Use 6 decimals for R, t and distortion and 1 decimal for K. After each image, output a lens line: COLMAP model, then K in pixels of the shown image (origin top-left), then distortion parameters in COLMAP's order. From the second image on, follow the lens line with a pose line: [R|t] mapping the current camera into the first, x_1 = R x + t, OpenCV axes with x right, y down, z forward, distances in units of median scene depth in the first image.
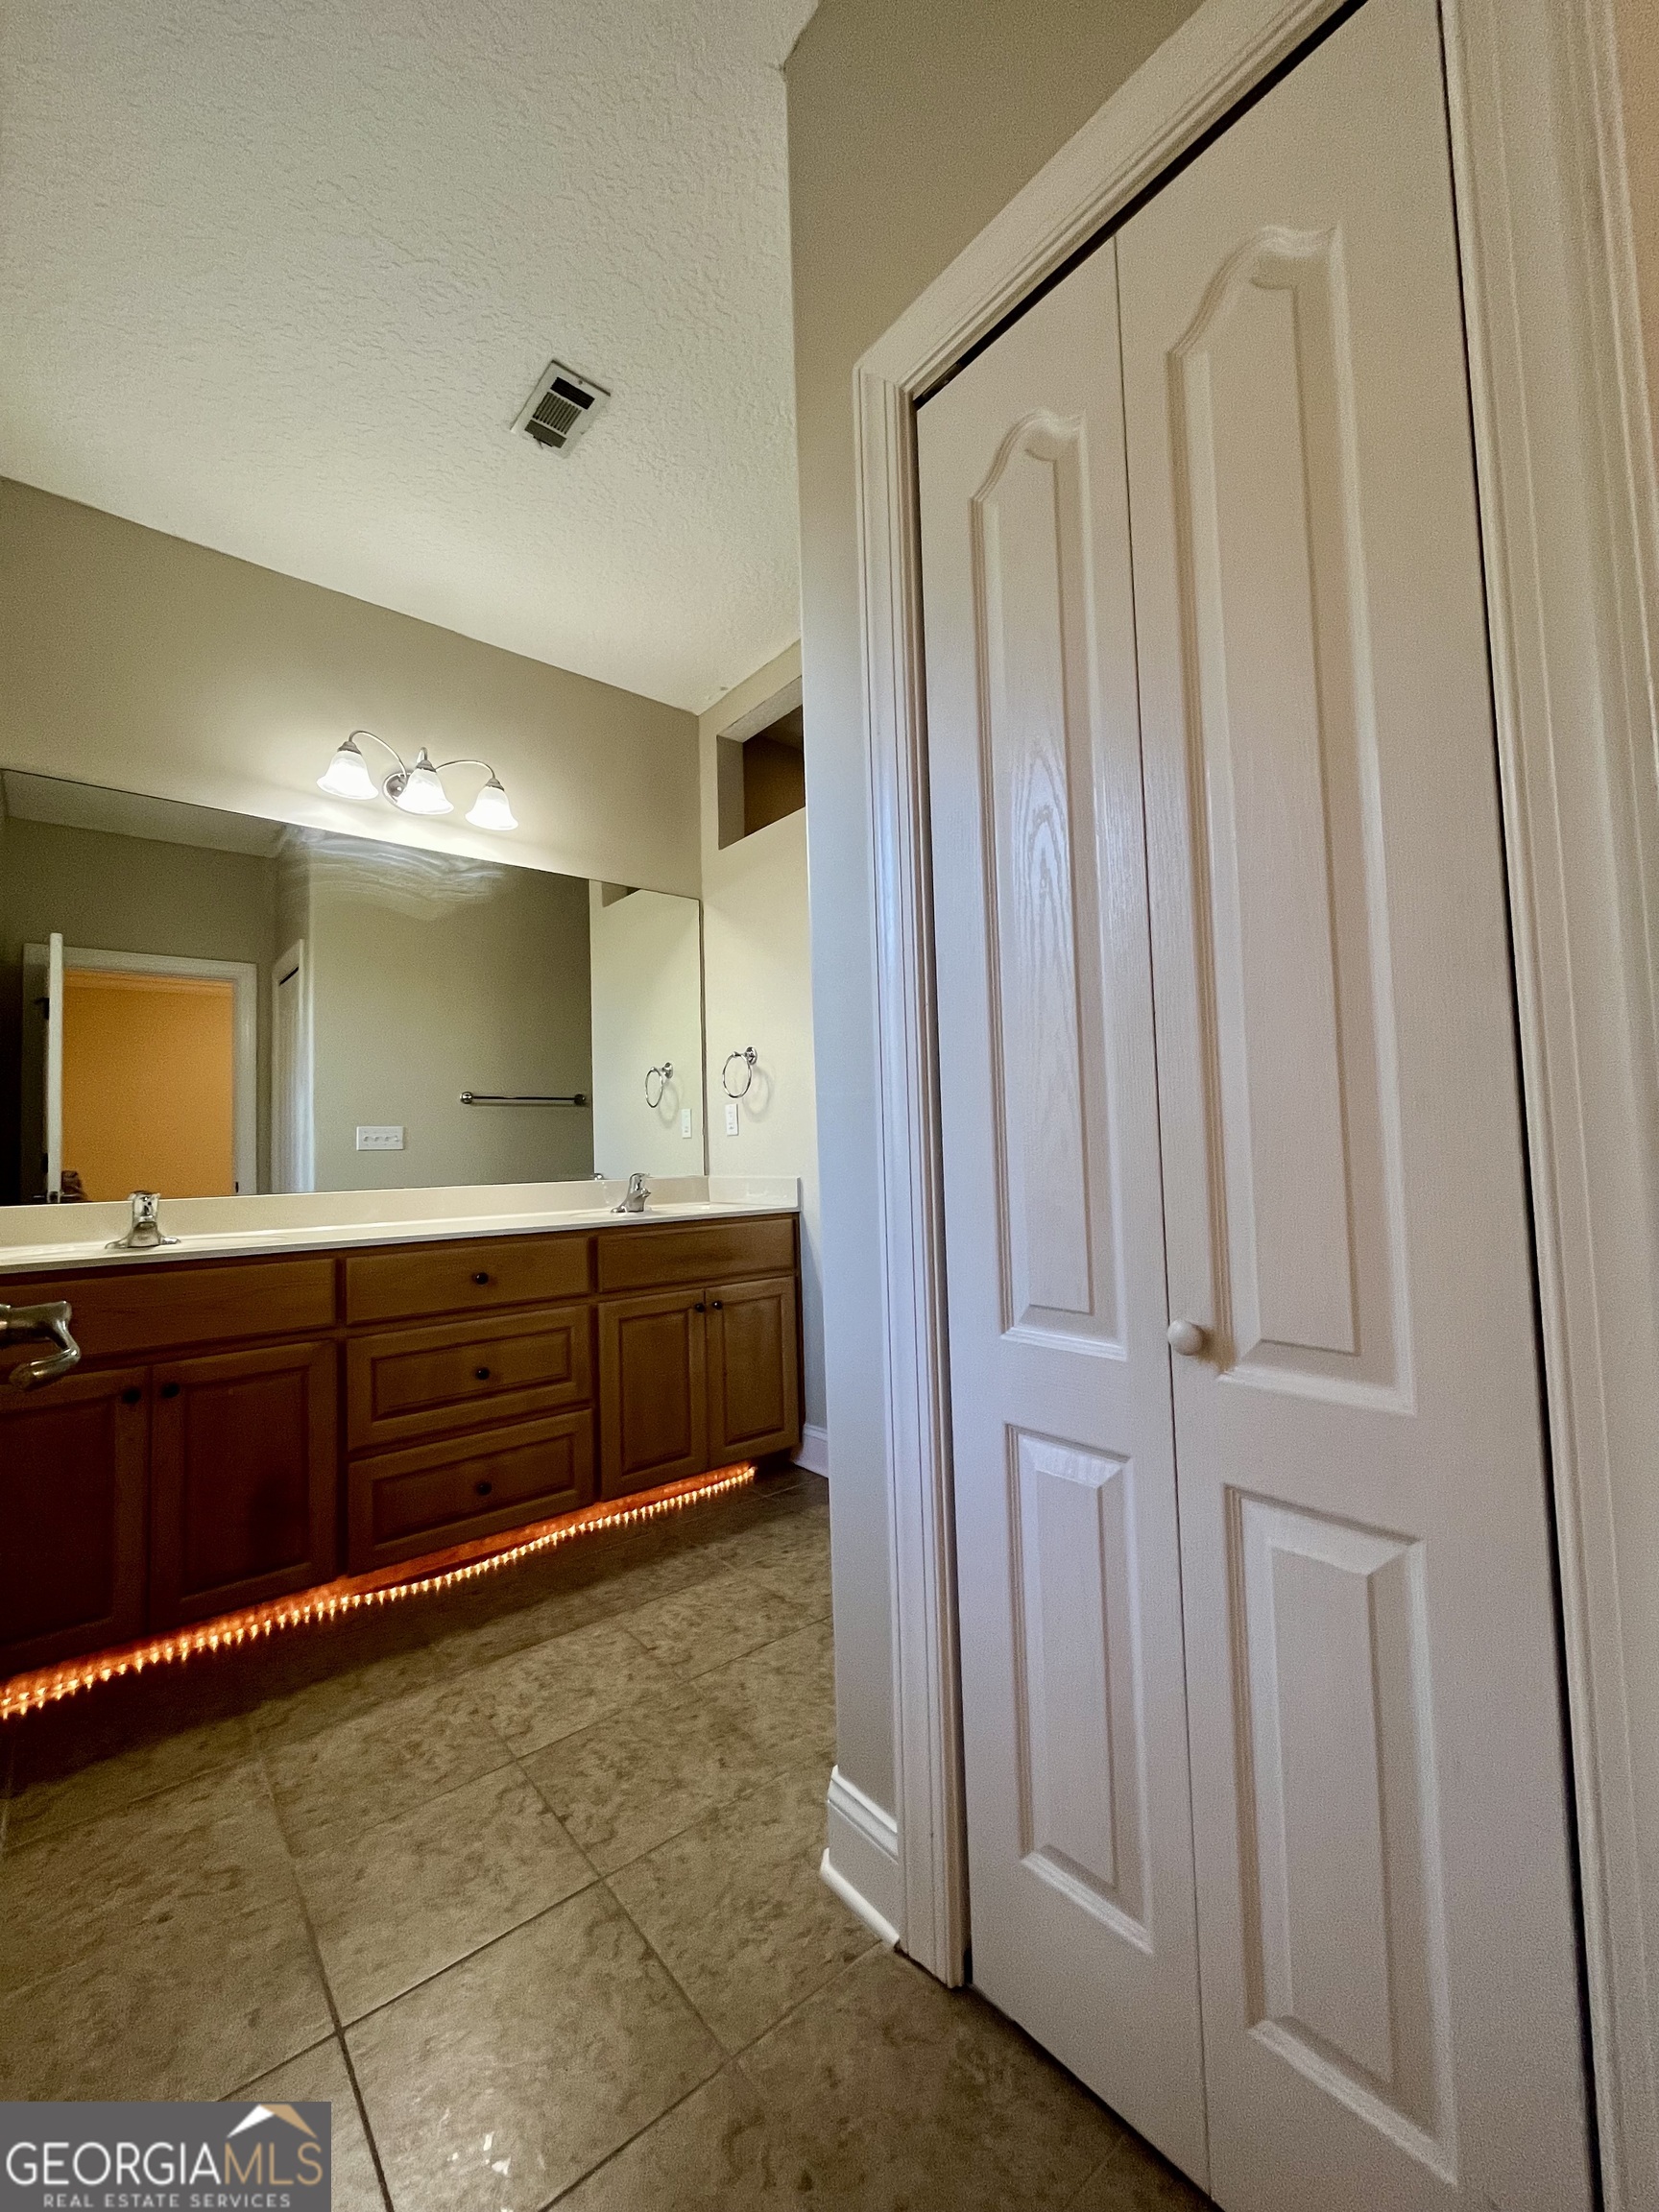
lens RADIAL K [[890.0, 0, 828.3], [0, 890.0, 1102.1], [0, 0, 1]] dist [-0.002453, 0.000366]
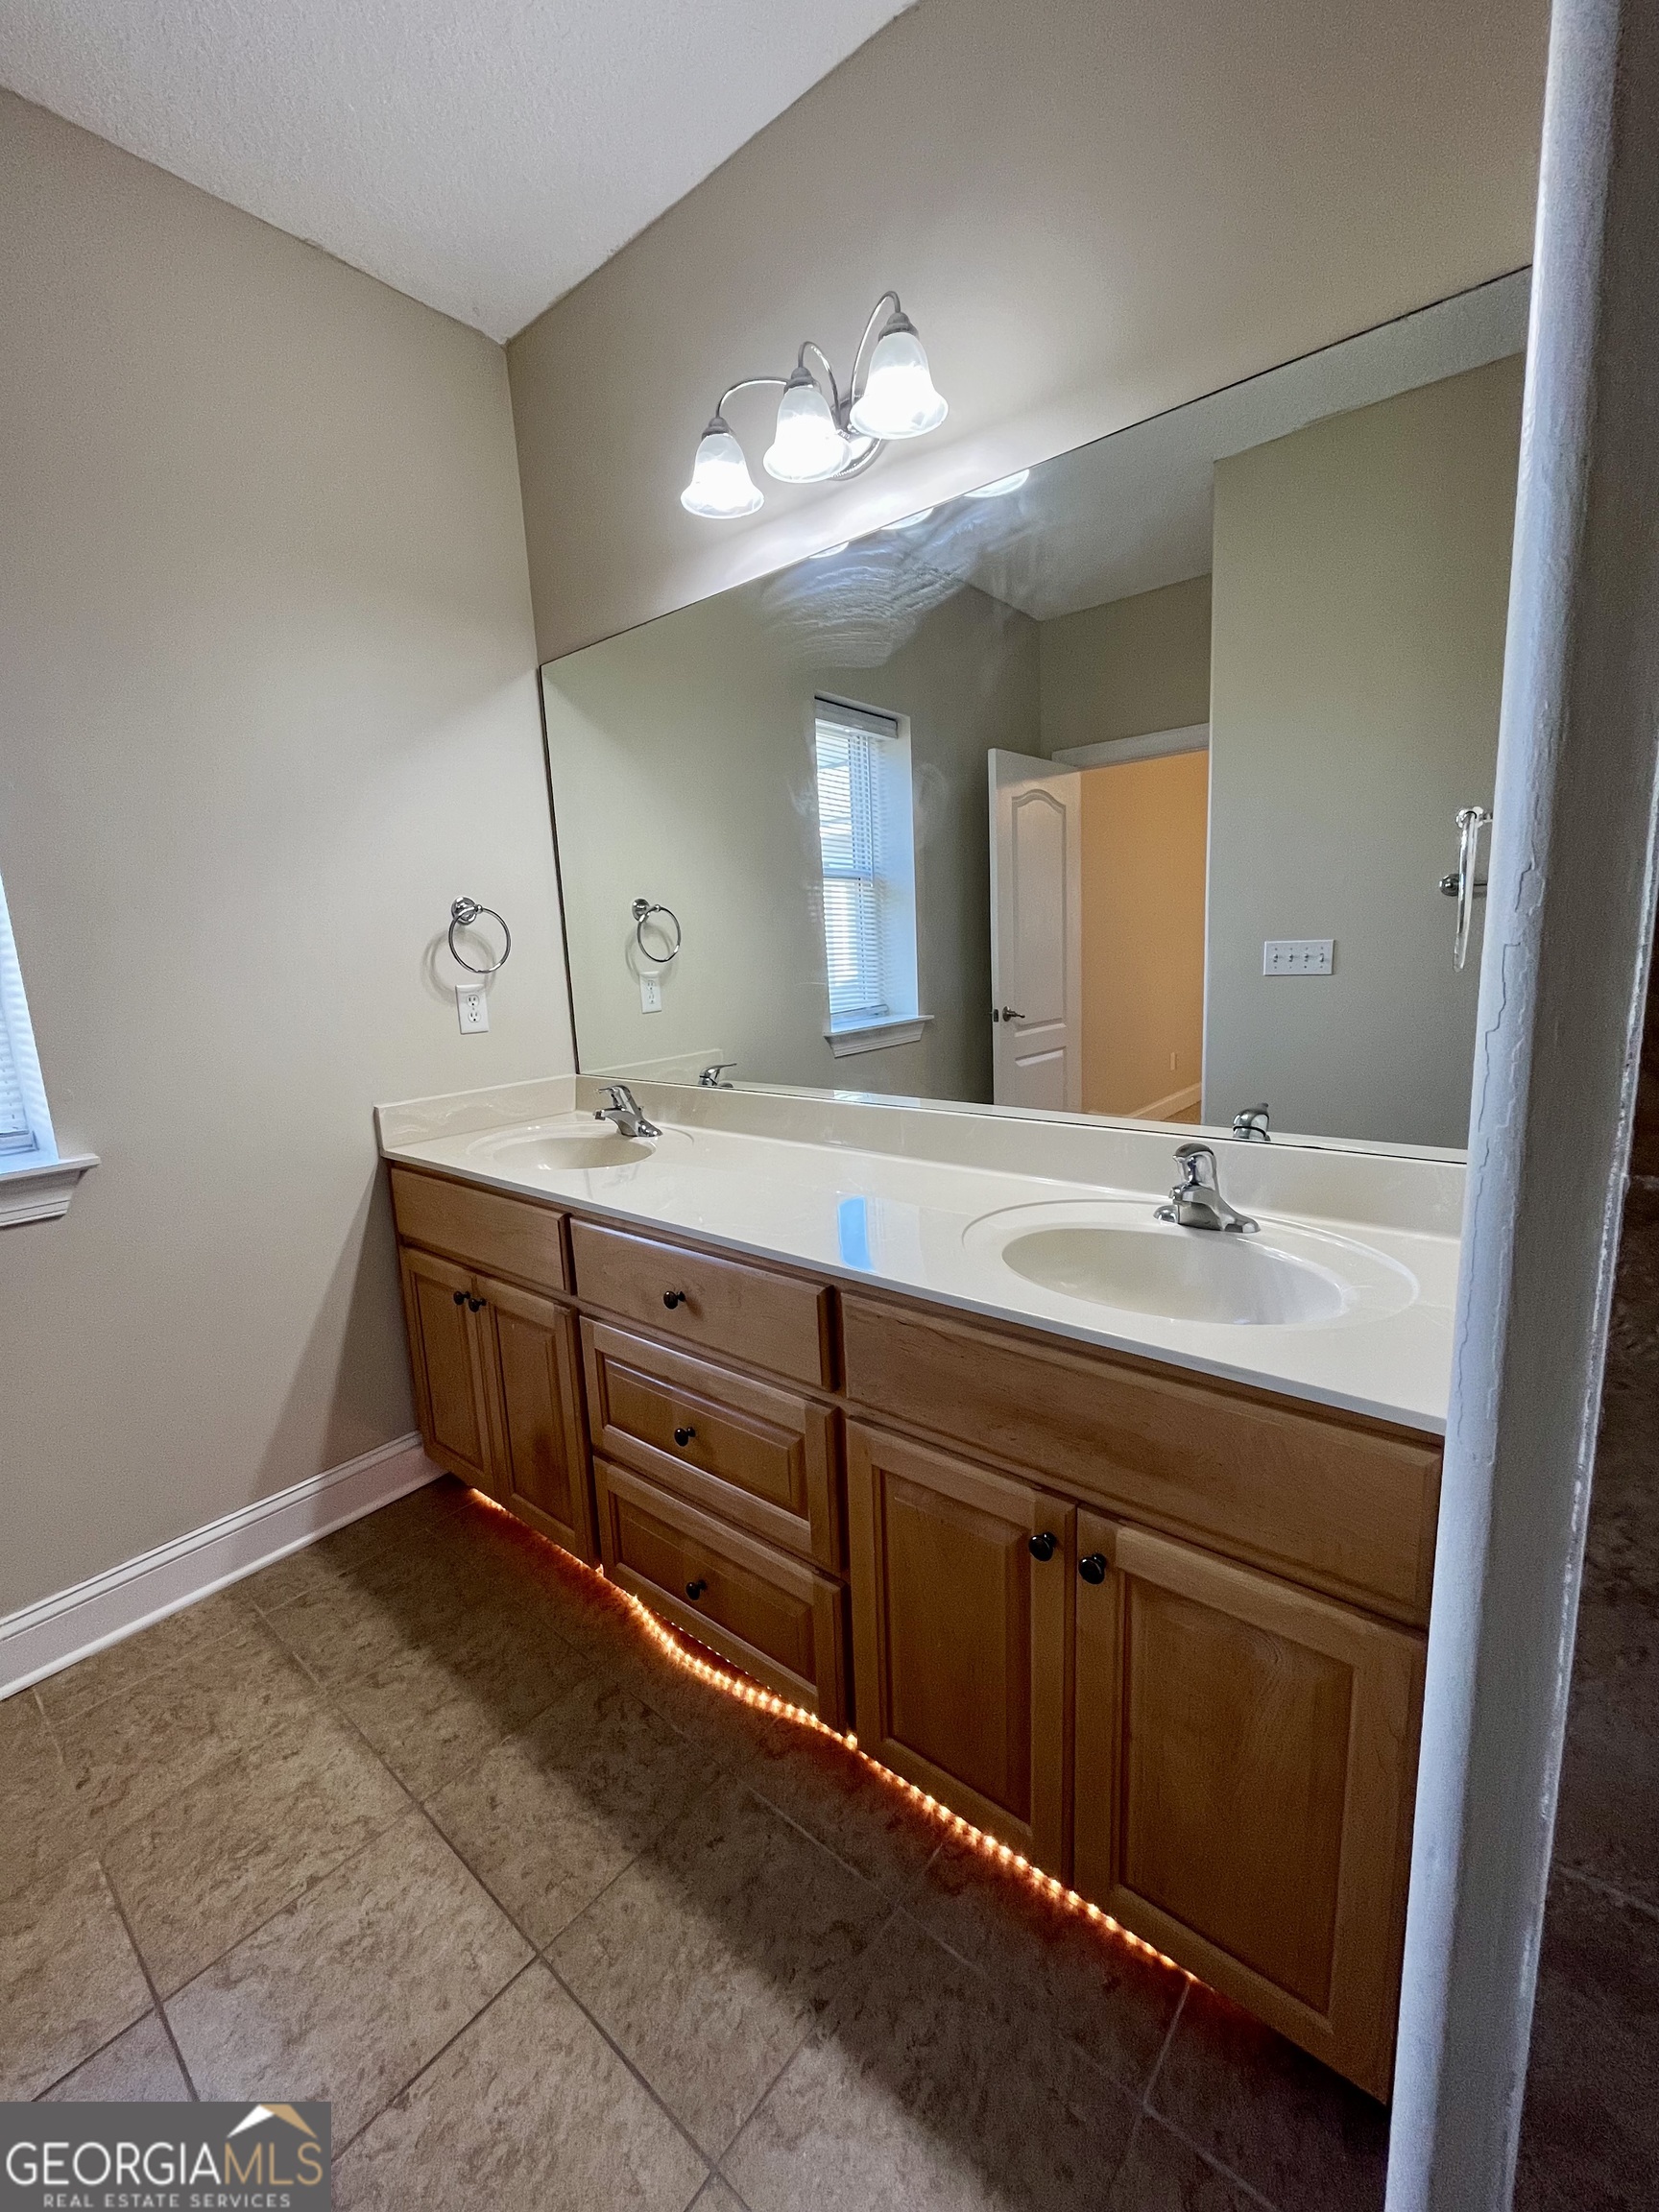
lens RADIAL K [[890.0, 0, 828.3], [0, 890.0, 1102.1], [0, 0, 1]] dist [-0.002453, 0.000366]
pose [[0.182509, 0.192880, -0.964099, 0.236184], [0.097567, 0.972176, 0.212966, -0.068258], [0.978351, -0.132932, 0.158613, 1.143469]]
